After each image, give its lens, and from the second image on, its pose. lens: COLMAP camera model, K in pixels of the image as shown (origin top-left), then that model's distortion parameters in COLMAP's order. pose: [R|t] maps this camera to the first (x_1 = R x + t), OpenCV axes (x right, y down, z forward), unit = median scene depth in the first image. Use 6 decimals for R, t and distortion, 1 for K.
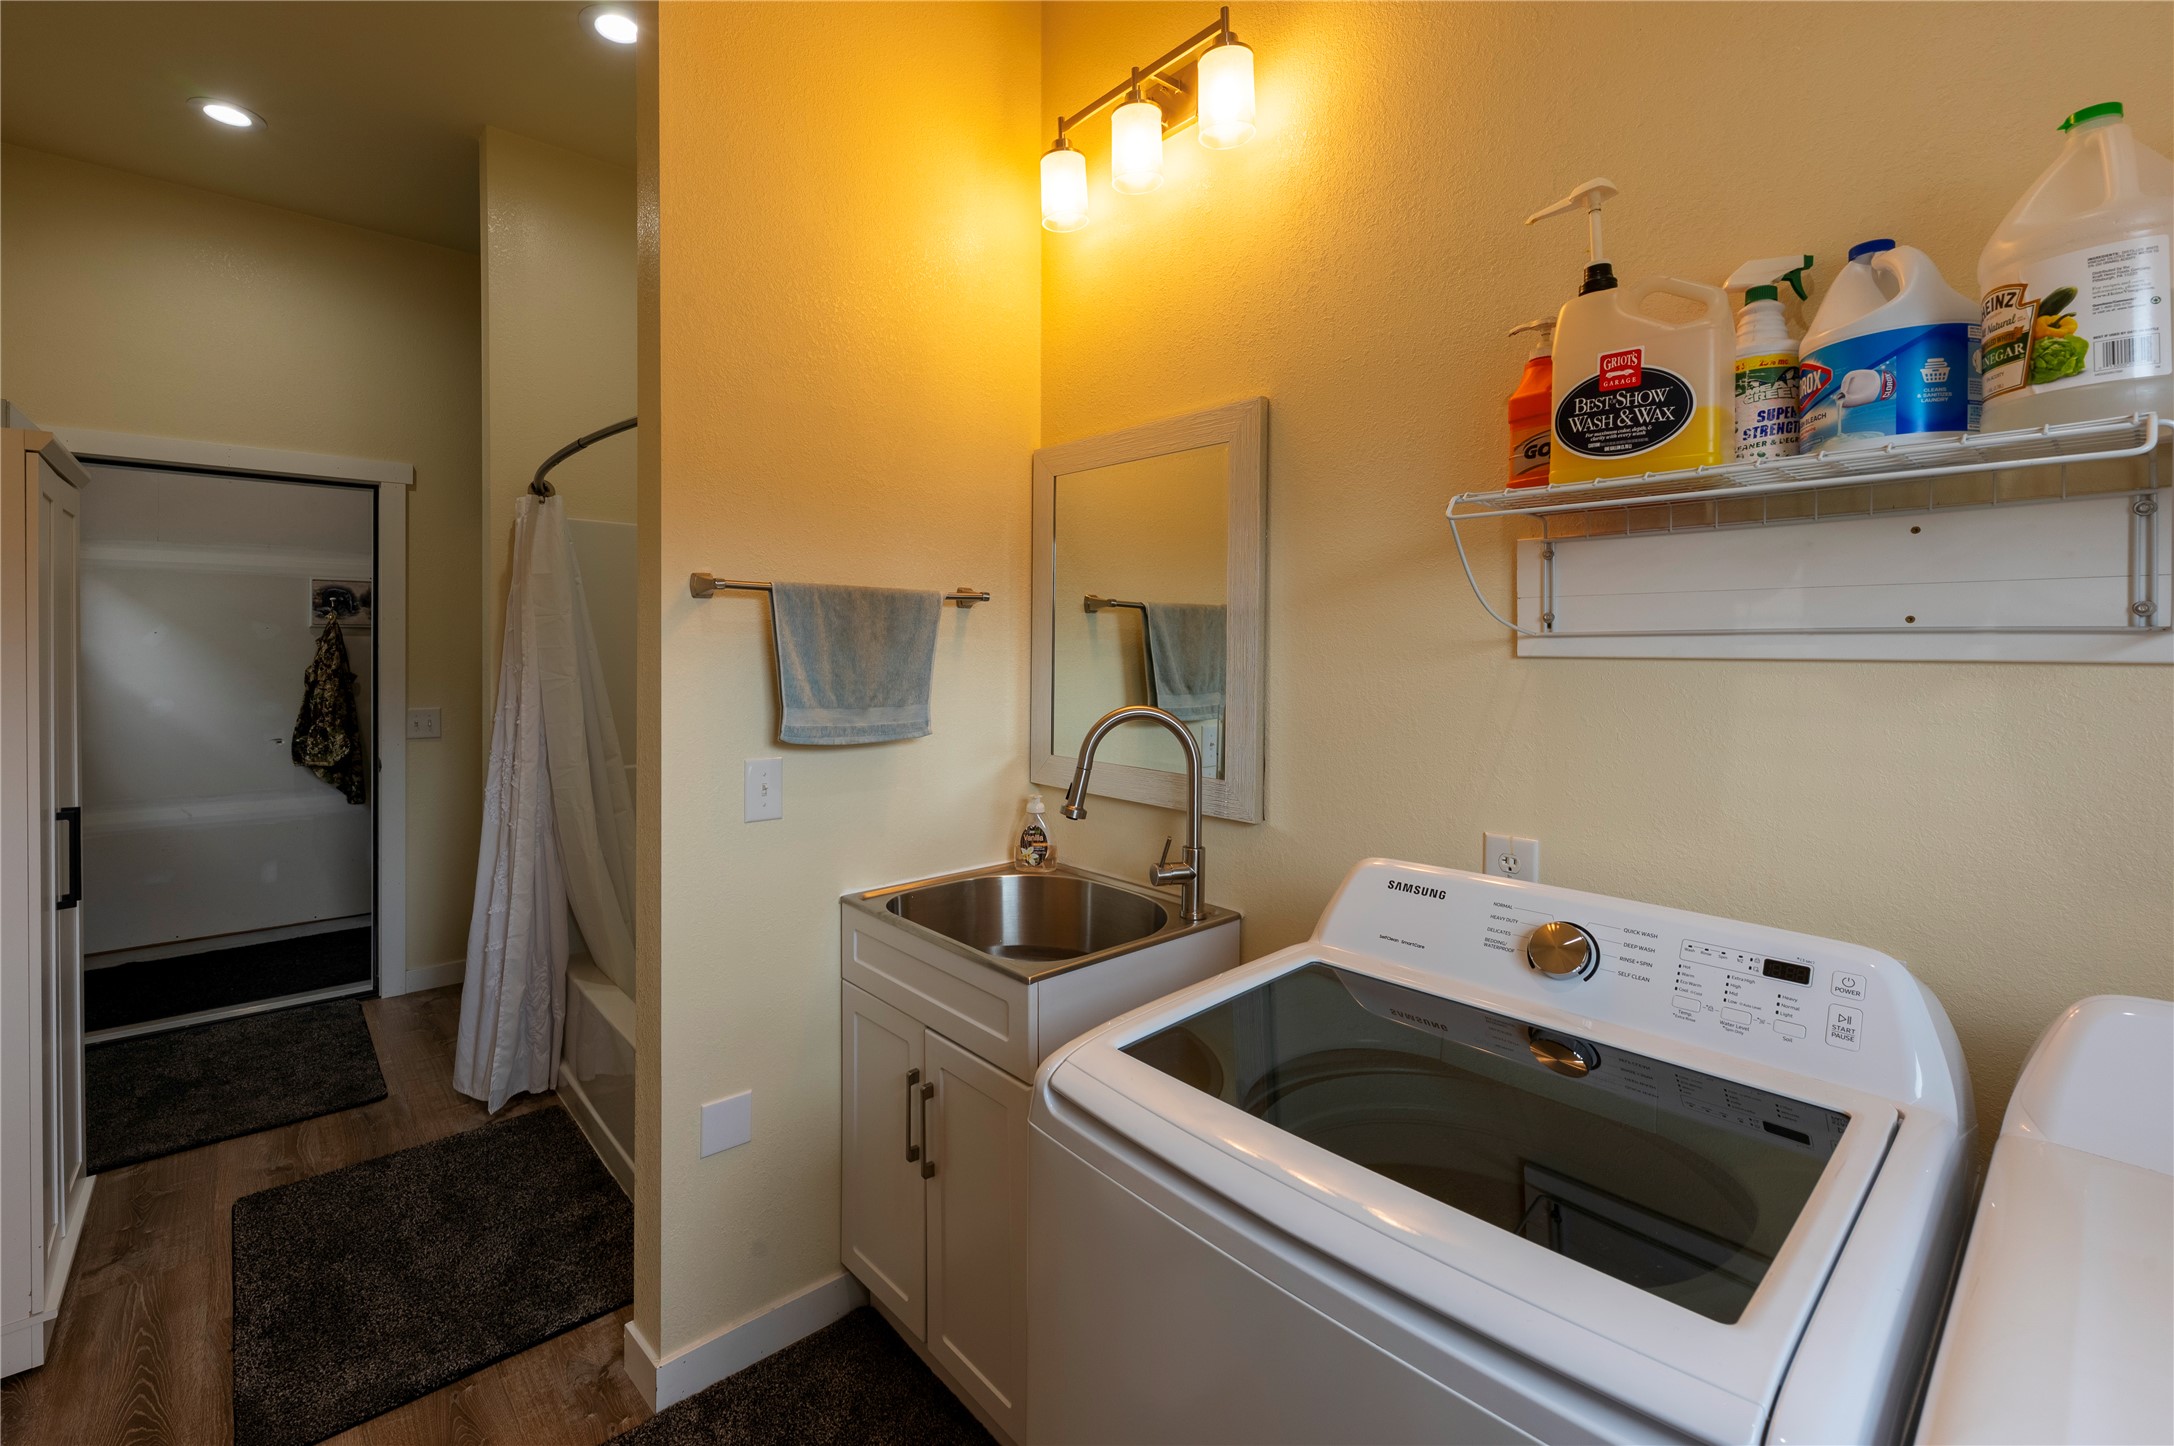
lens RADIAL K [[931.3, 0, 1082.8], [0, 931.3, 648.5], [0, 0, 1]] dist [0.000057, 0.000105]
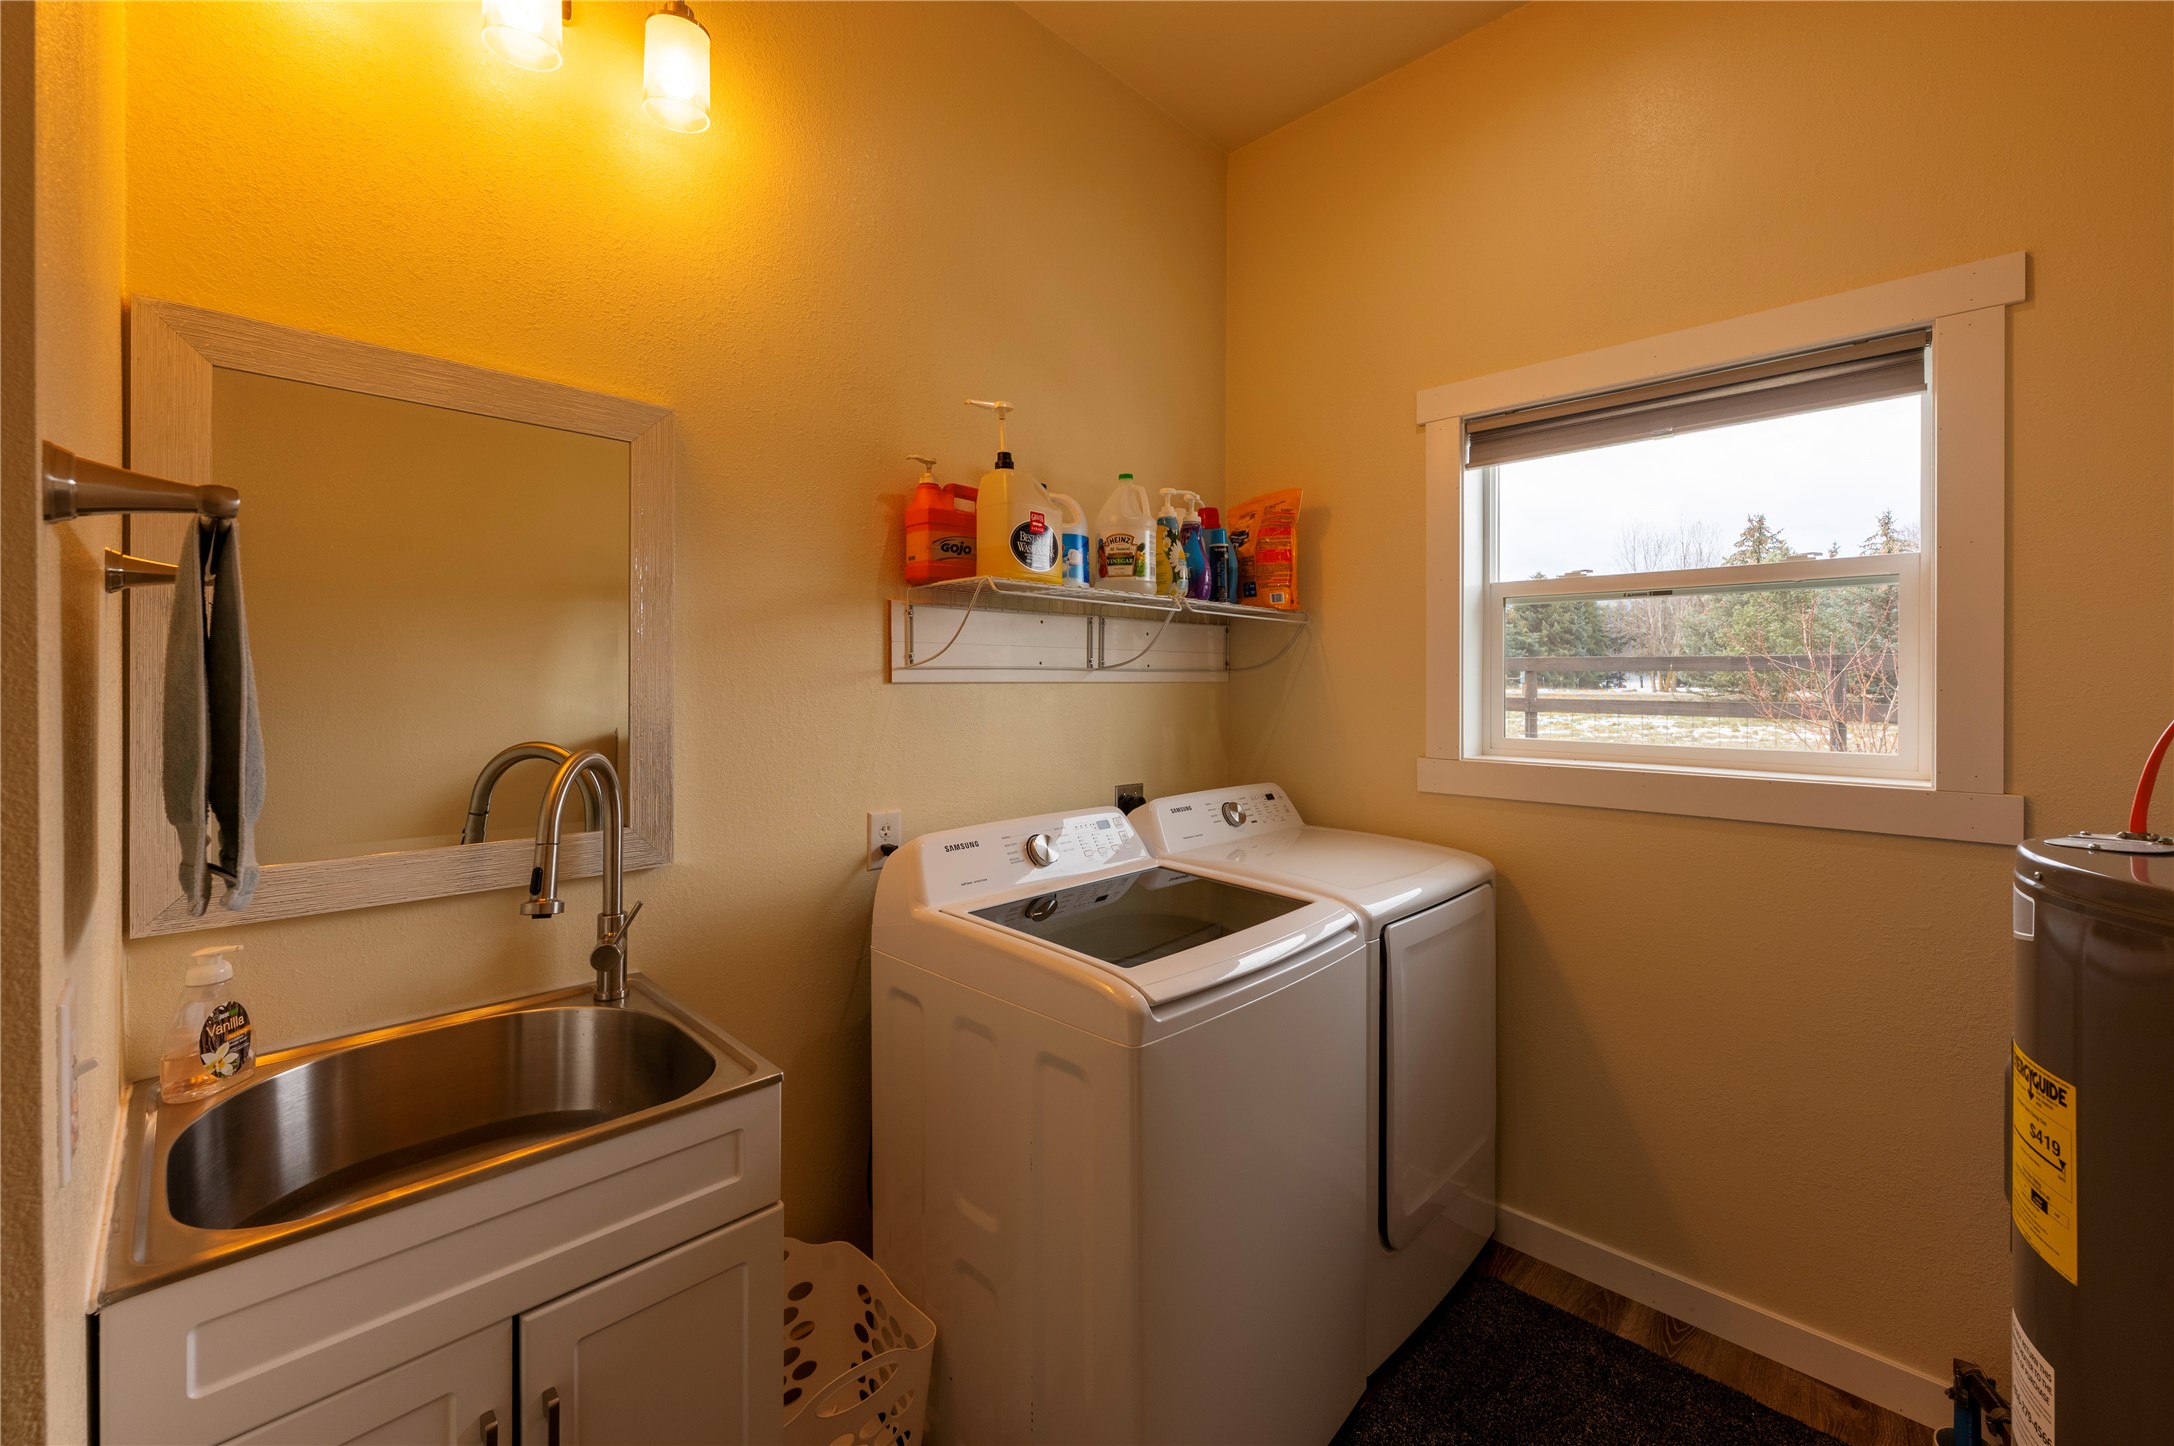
lens RADIAL K [[876.1, 0, 1082.3], [0, 876.1, 680.7], [0, 0, 1]] dist [-0.000743, -0.000144]
pose [[-0.056081, -0.006332, 0.998406, -0.999888], [-0.001998, 0.999979, 0.006230, -0.003441], [-0.998424, -0.001645, -0.056092, 0.901310]]
